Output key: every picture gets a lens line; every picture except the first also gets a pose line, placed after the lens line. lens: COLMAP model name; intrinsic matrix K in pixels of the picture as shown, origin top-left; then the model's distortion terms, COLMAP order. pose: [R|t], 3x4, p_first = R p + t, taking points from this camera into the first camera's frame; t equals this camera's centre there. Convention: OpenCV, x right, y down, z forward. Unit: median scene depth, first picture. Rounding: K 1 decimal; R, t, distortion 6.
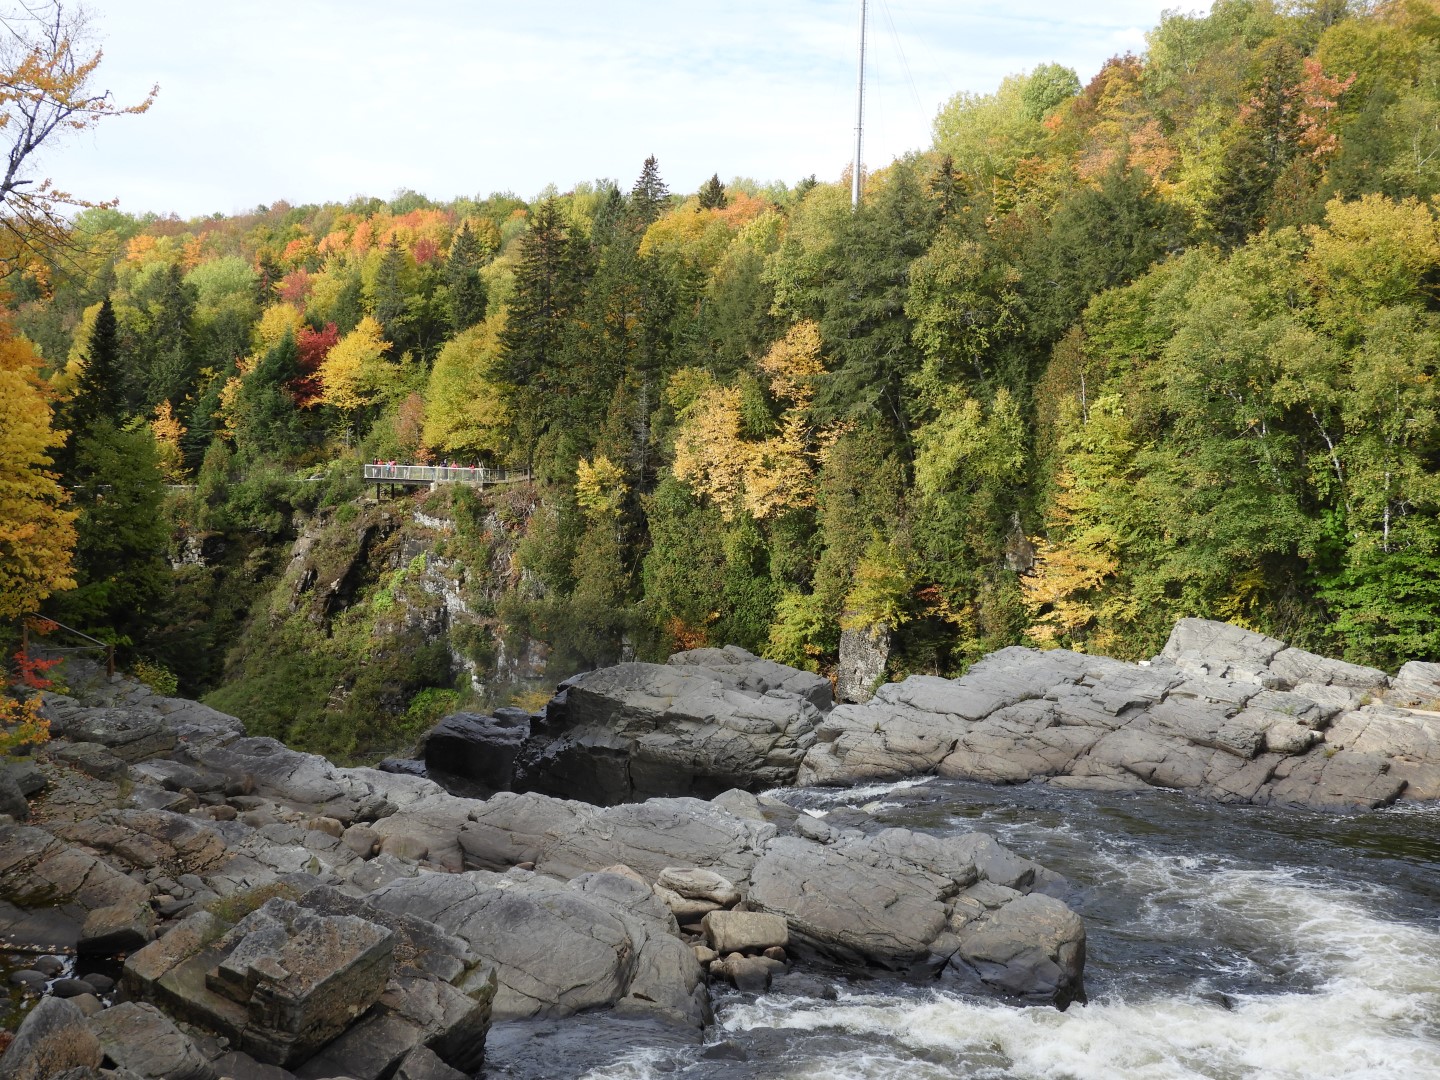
lens RADIAL K [[1803.4, 0, 720.0], [0, 1803.4, 540.0], [0, 0, 1]] dist [-0.017622, 0.012491]
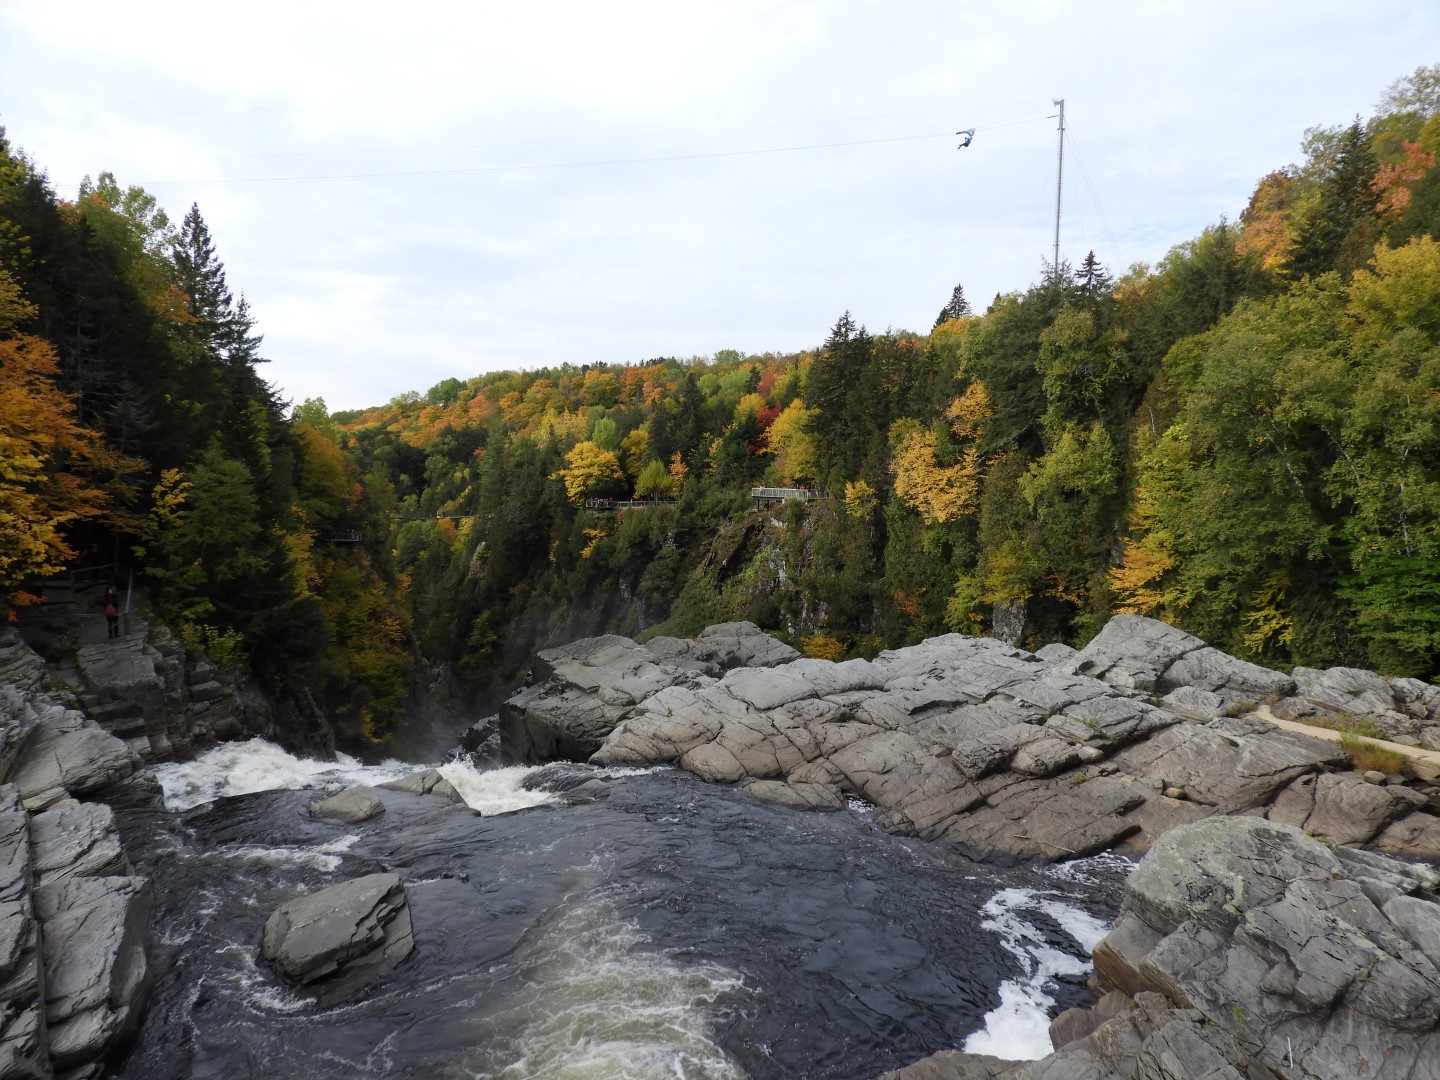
lens RADIAL K [[1012.2, 0, 720.0], [0, 1012.2, 540.0], [0, 0, 1]] dist [-0.002284, 0.000488]
pose [[0.924159, 0.010674, -0.381859, 0.152829], [-0.008041, 0.999932, 0.008489, -0.003255], [0.381923, -0.004774, 0.924182, 0.187665]]
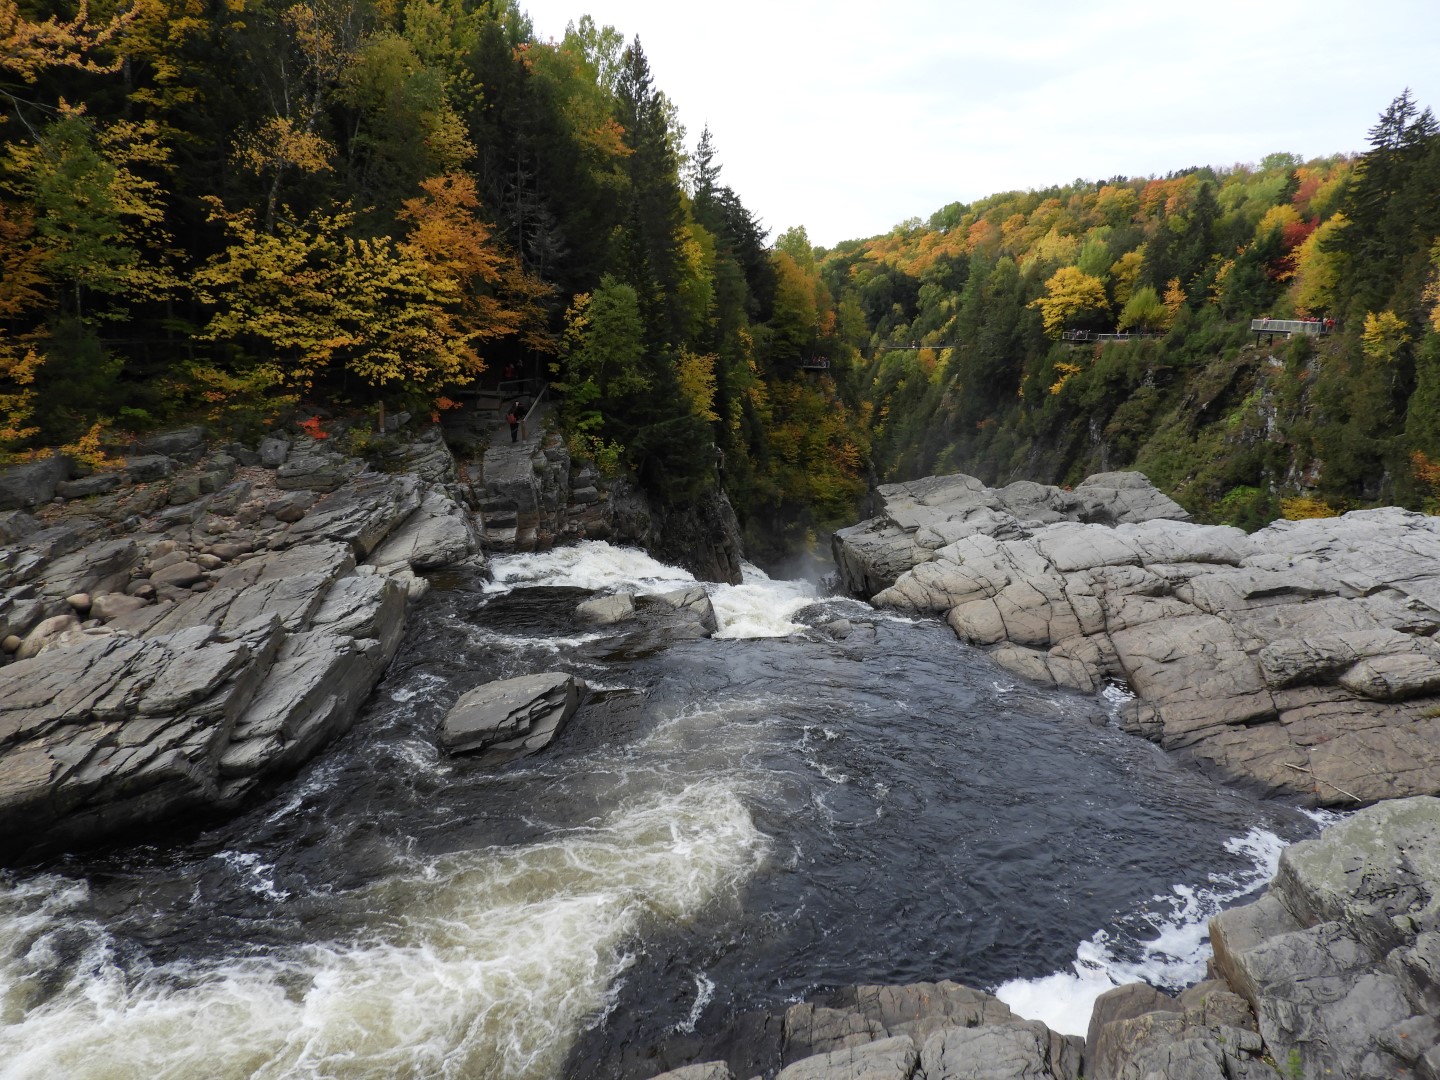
lens RADIAL K [[1012.2, 0, 720.0], [0, 1012.2, 540.0], [0, 0, 1]] dist [-0.002284, 0.000488]
pose [[0.639549, 0.163740, -0.751110, 0.185889], [-0.037018, 0.982479, 0.182658, -0.003252], [0.767858, -0.089014, 0.634405, 0.229027]]
